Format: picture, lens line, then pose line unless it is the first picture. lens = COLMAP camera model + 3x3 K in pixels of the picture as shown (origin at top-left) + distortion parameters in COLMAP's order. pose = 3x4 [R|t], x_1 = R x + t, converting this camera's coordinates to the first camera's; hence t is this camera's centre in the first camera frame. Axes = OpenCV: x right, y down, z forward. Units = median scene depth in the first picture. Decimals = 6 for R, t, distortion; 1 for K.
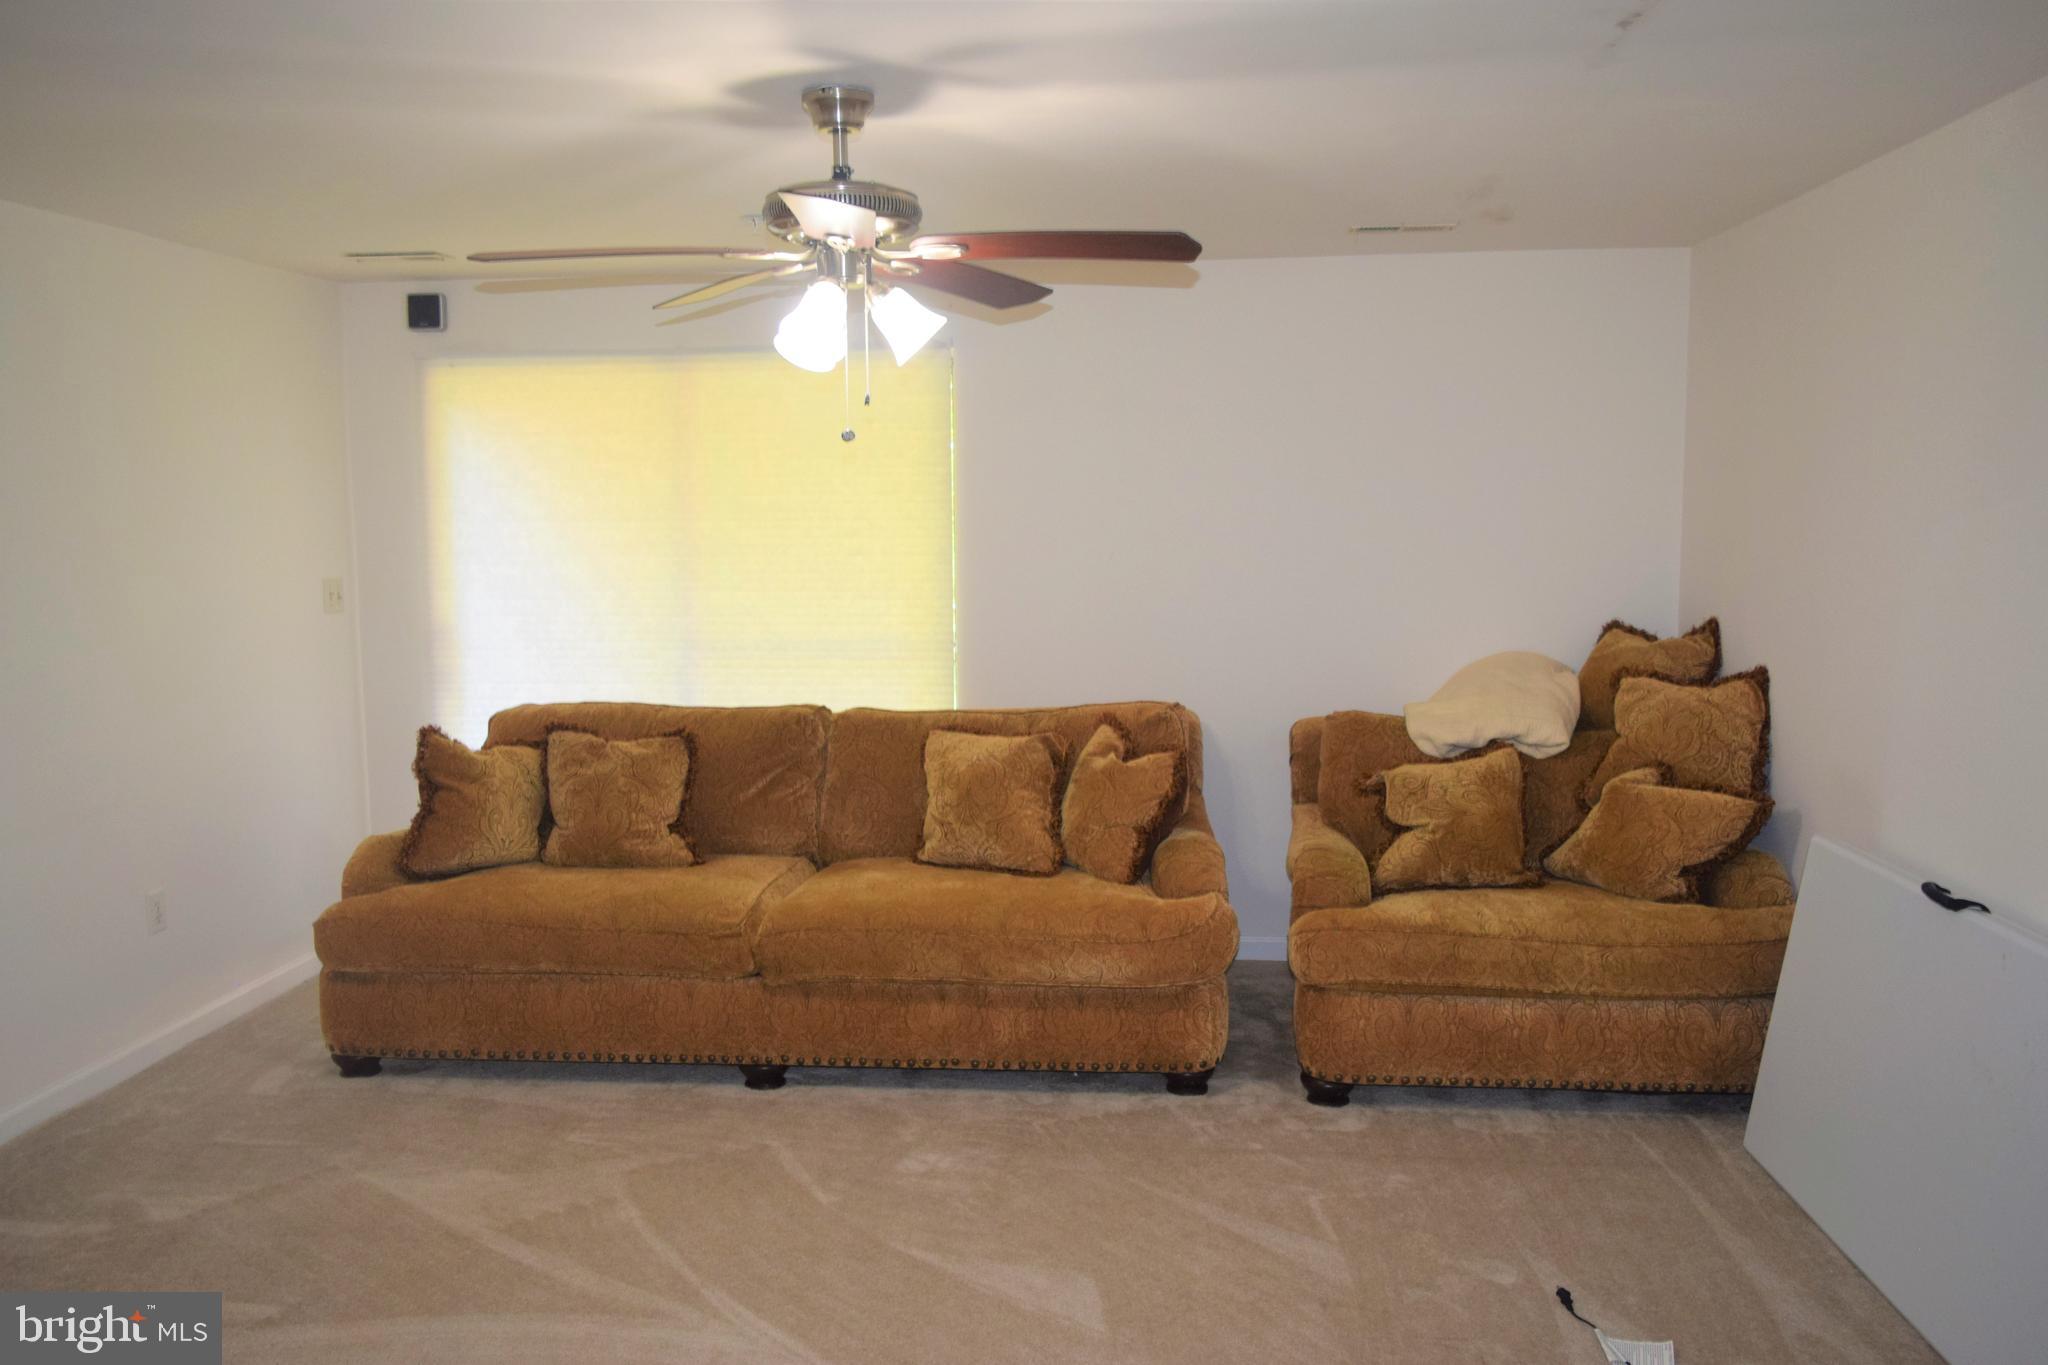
lens RADIAL K [[1565.1, 0, 1022.6], [0, 1565.1, 689.3], [0, 0, 1]] dist [-0.018339, -0.002866]
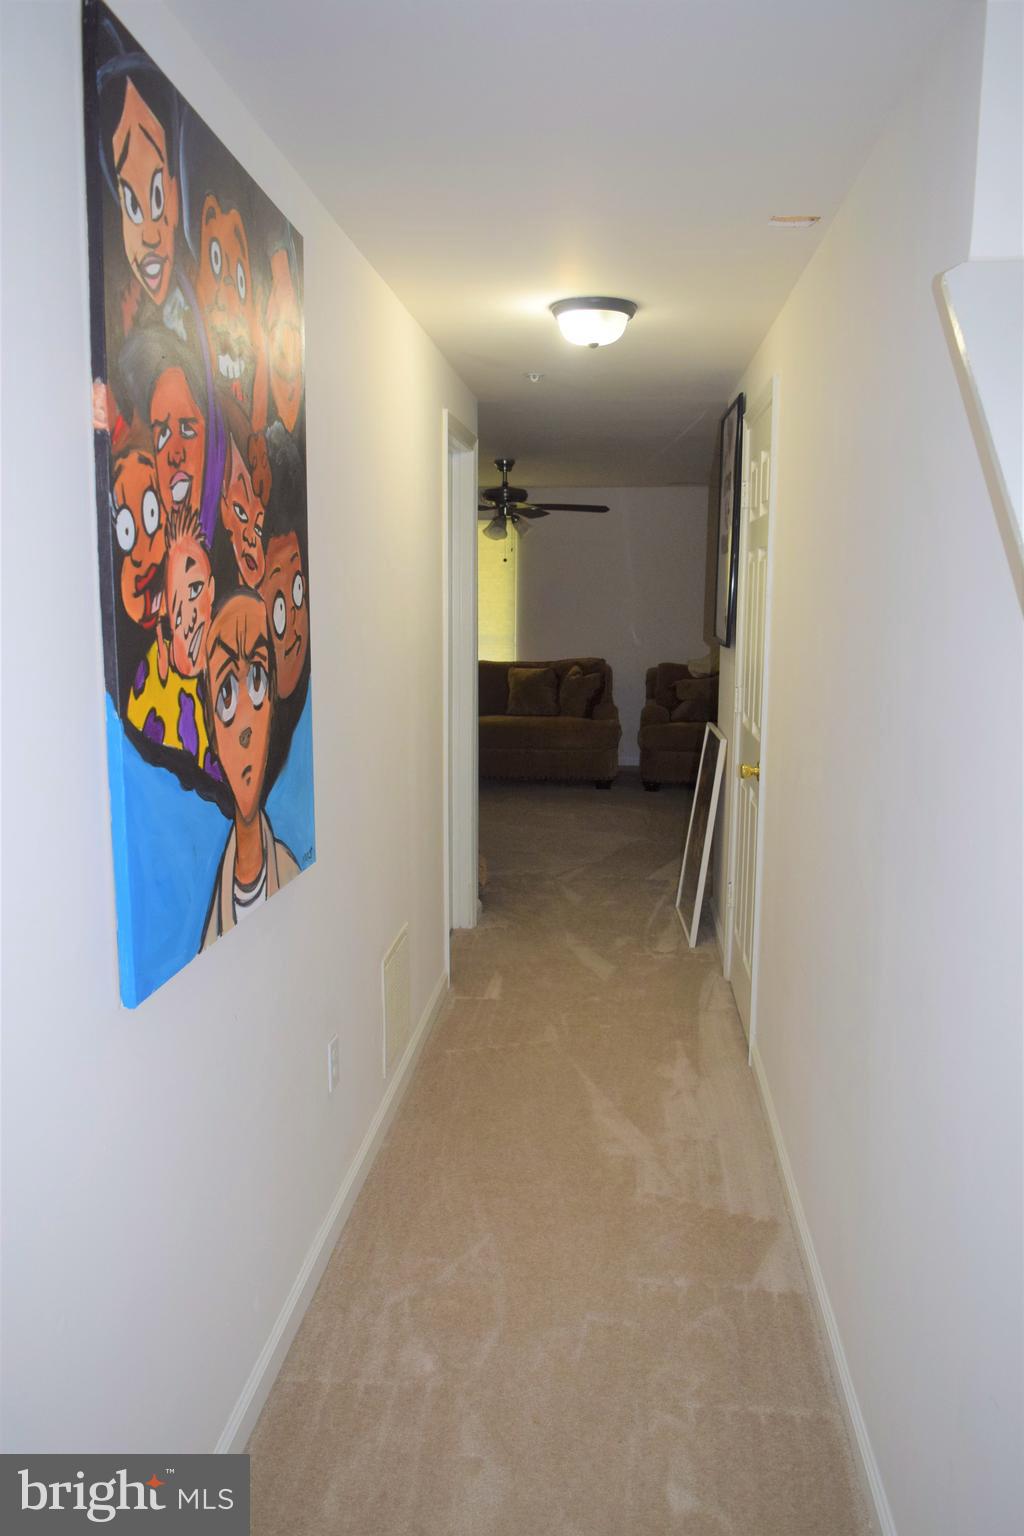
lens RADIAL K [[1173.9, 0, 514.5], [0, 1173.9, 762.6], [0, 0, 1]] dist [-0.018339, -0.002866]
pose [[0.999745, 0.016712, 0.015163, -0.083860], [-0.017326, 0.998997, 0.041290, 0.114088], [-0.014457, -0.041542, 0.999032, -1.068625]]
